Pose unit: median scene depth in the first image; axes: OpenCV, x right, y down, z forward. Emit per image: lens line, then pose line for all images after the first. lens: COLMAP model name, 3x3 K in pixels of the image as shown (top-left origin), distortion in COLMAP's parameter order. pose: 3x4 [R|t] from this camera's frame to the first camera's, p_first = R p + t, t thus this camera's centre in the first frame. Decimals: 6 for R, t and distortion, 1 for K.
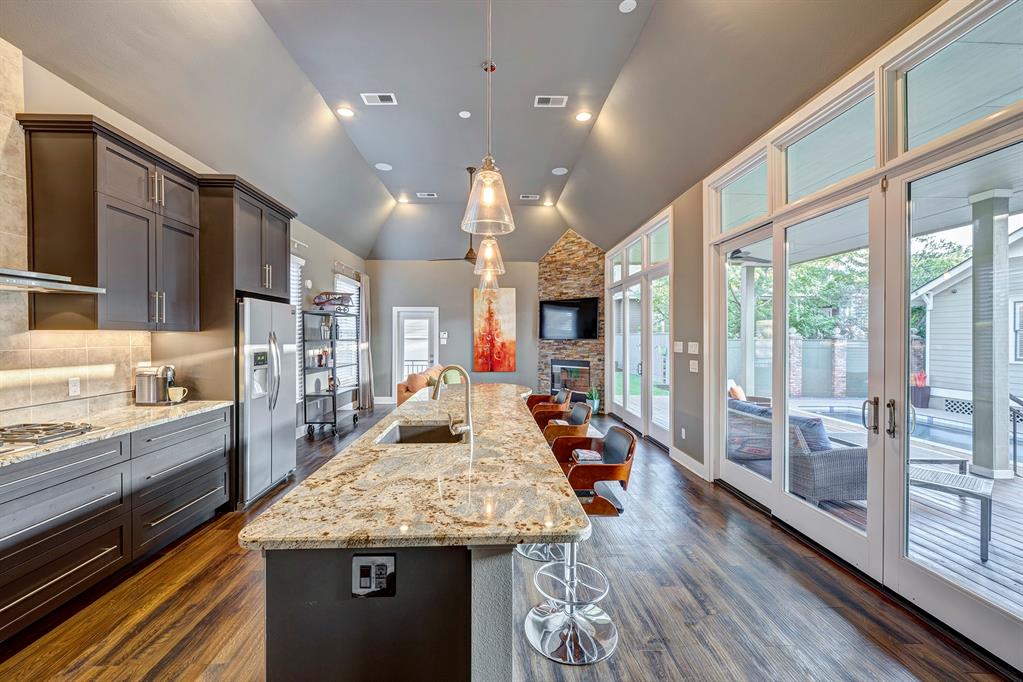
lens RADIAL K [[422.6, 0, 510.7], [0, 422.6, 339.6], [0, 0, 1]] dist [0.004800, 0.000068]
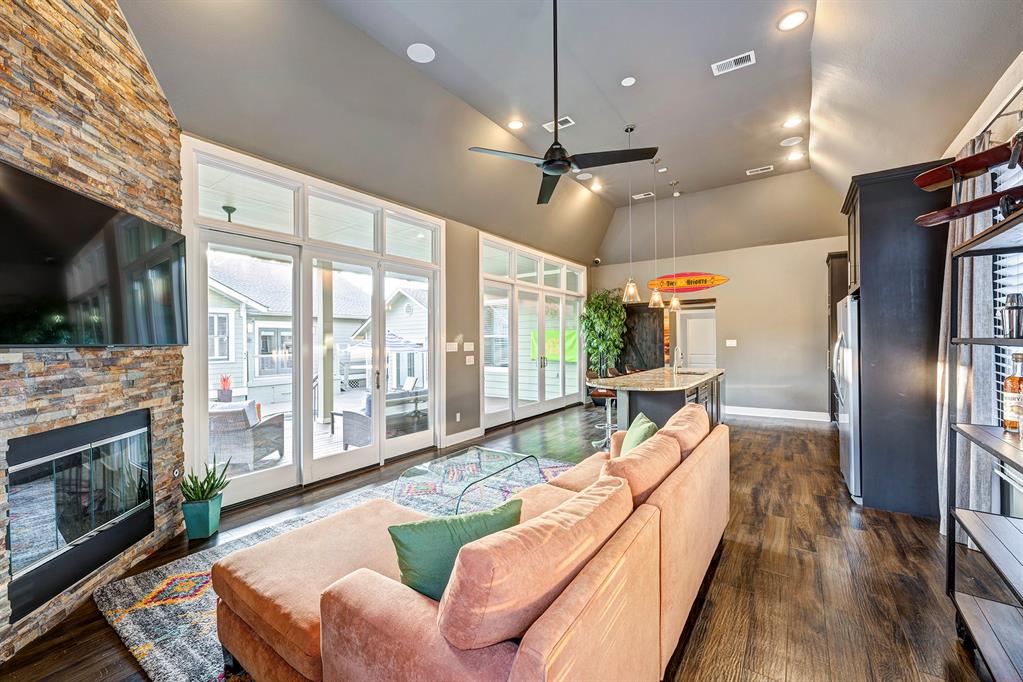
lens RADIAL K [[422.6, 0, 511.3], [0, 422.6, 339.9], [0, 0, 1]] dist [0.004800, 0.000068]
pose [[-0.800326, 0.002737, 0.599559, -0.269682], [0.008304, 0.999944, 0.006520, -0.005294], [-0.599508, 0.010196, -0.800304, 1.131255]]
